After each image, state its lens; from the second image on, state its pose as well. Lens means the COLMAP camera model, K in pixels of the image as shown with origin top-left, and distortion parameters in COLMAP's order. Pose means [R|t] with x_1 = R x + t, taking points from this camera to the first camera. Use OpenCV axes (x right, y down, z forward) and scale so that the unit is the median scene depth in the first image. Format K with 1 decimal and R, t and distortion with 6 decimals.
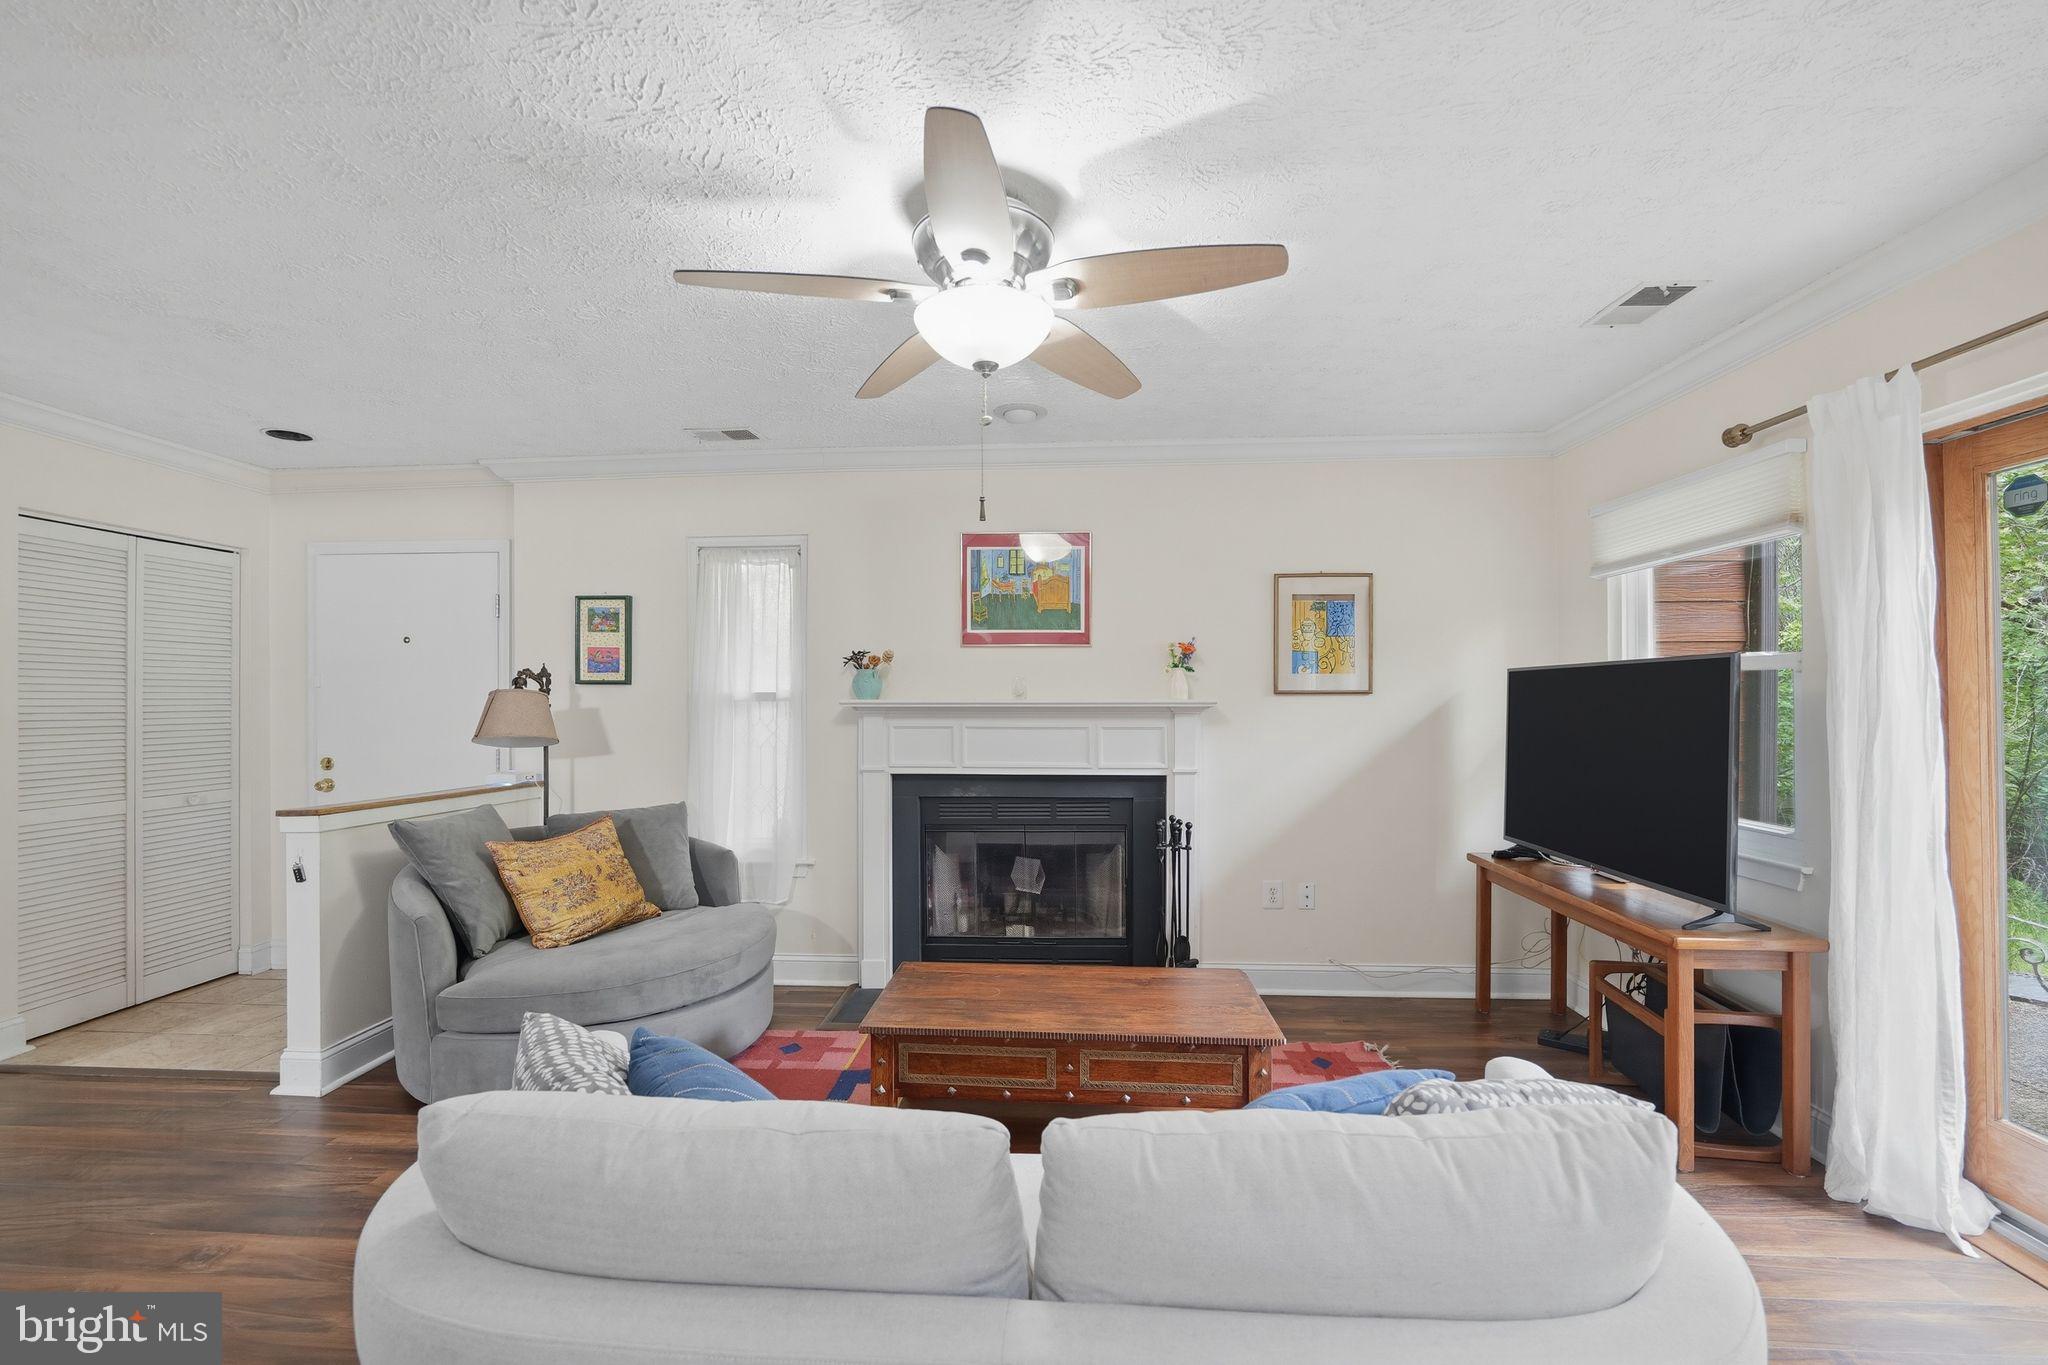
lens RADIAL K [[860.8, 0, 1014.5], [0, 860.8, 691.4], [0, 0, 1]] dist [-0.012945, 0.001690]
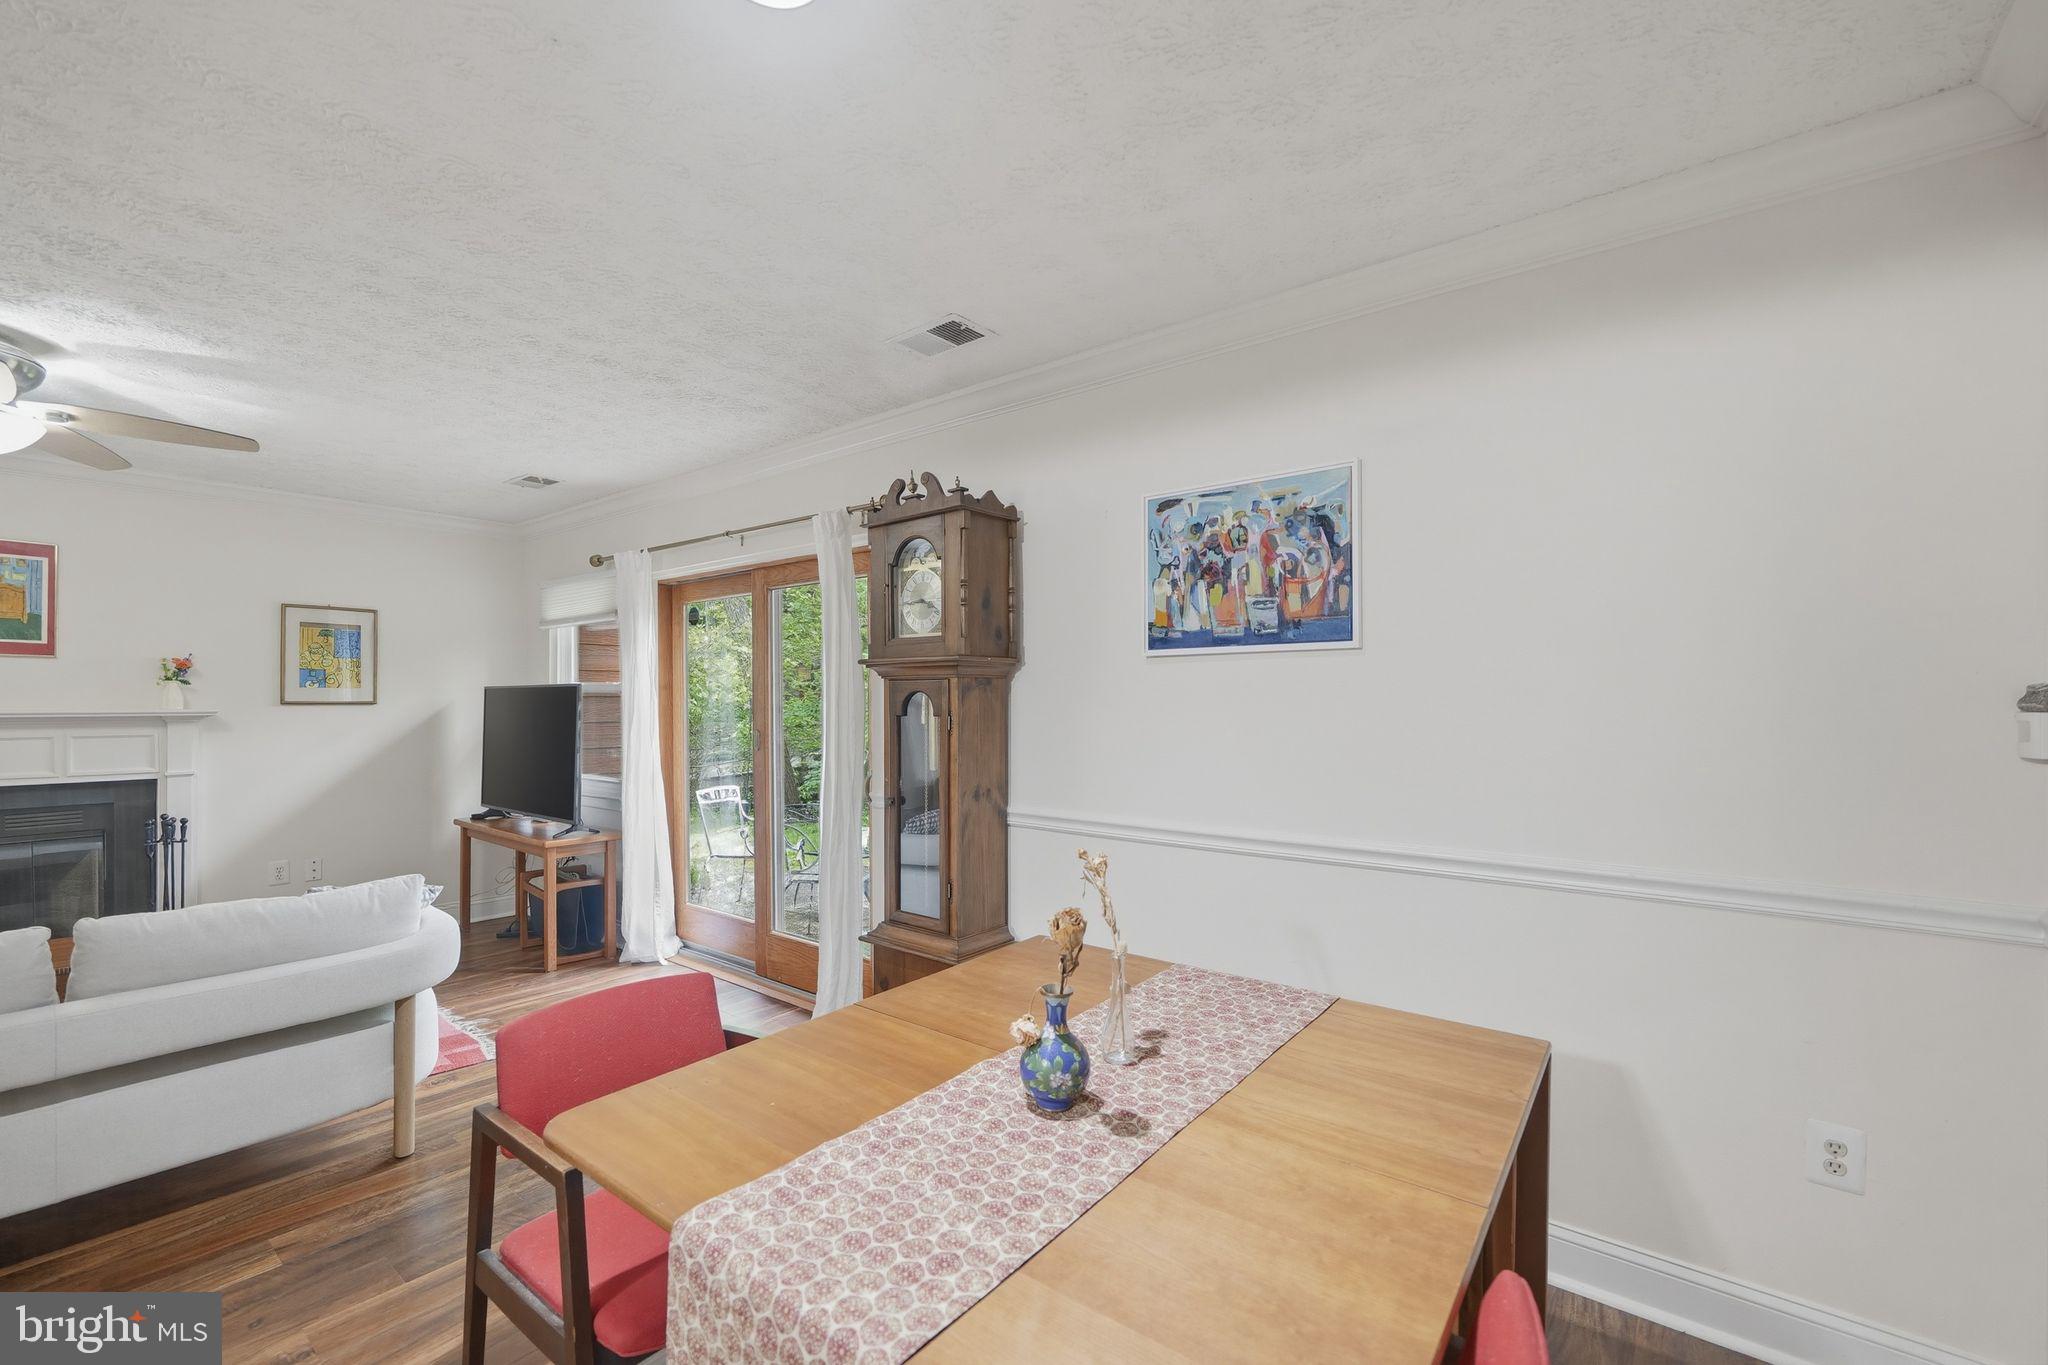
lens RADIAL K [[860.8, 0, 1015.4], [0, 860.8, 701.9], [0, 0, 1]] dist [-0.012945, 0.001690]
pose [[0.570250, 0.002202, 0.821469, -0.090670], [-0.008996, 0.999953, 0.003565, -0.013746], [-0.821422, -0.009422, 0.570243, -0.518143]]
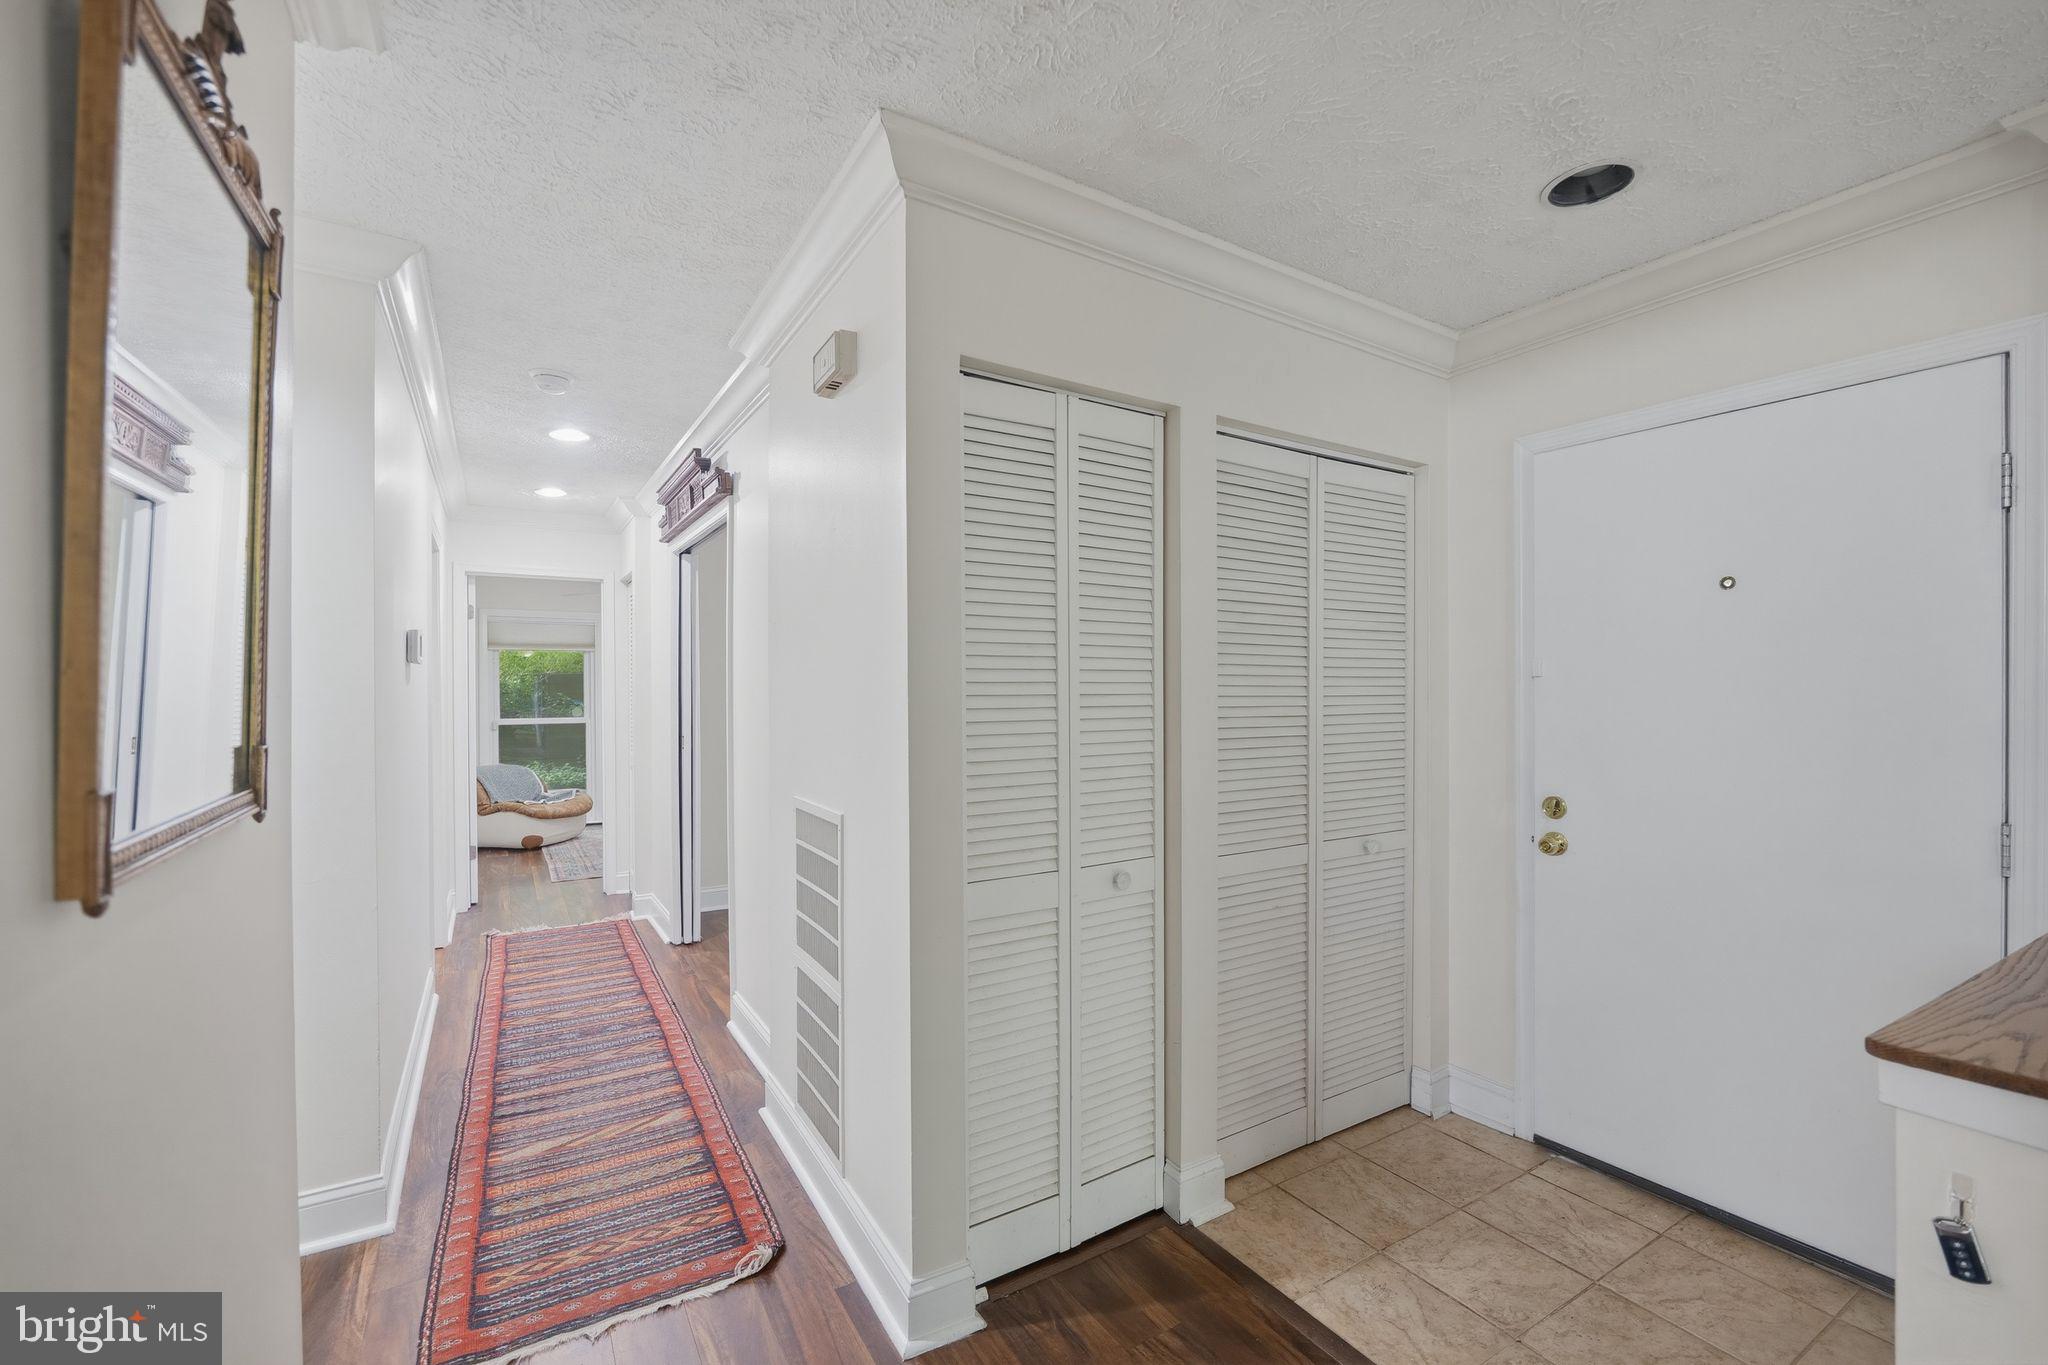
lens RADIAL K [[860.8, 0, 1042.3], [0, 860.8, 697.9], [0, 0, 1]] dist [-0.012945, 0.001690]
pose [[0.588785, 0.014684, -0.808156, -0.587124], [0.003718, 0.999775, 0.020875, -0.004487], [0.808281, -0.015296, 0.588598, 0.403030]]
